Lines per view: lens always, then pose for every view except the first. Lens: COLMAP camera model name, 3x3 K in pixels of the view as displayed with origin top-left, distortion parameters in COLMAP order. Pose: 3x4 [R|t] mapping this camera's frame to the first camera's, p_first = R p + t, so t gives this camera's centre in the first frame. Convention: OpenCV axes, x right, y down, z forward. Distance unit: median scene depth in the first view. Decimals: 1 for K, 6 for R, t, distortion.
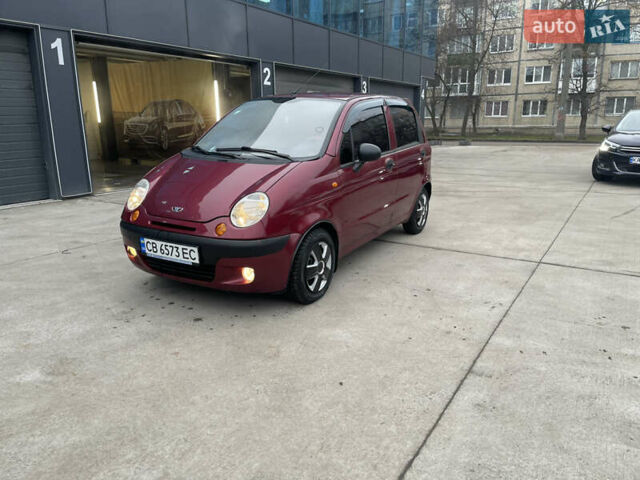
lens RADIAL K [[456.0, 0, 325.4], [0, 456.0, 239.1], [0, 0, 1]] dist [0.071072, -0.081787]
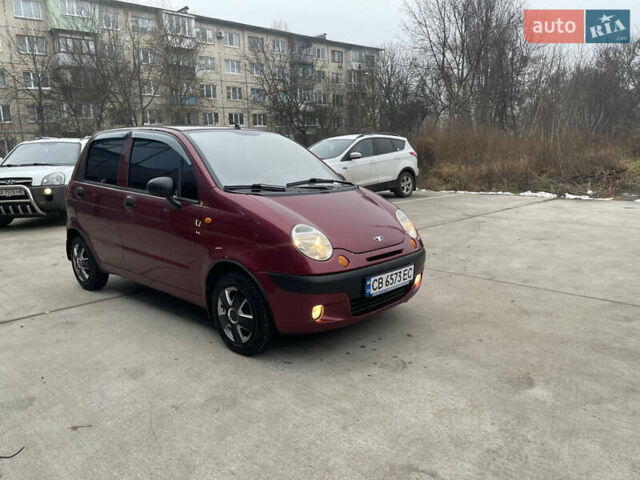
lens RADIAL K [[456.0, 0, 325.4], [0, 456.0, 239.1], [0, 0, 1]] dist [0.071072, -0.081787]
pose [[0.272750, -0.184331, 0.944261, -1.287551], [0.266677, 0.957501, 0.109886, -0.203431], [-0.924387, 0.221842, 0.310315, 0.808667]]
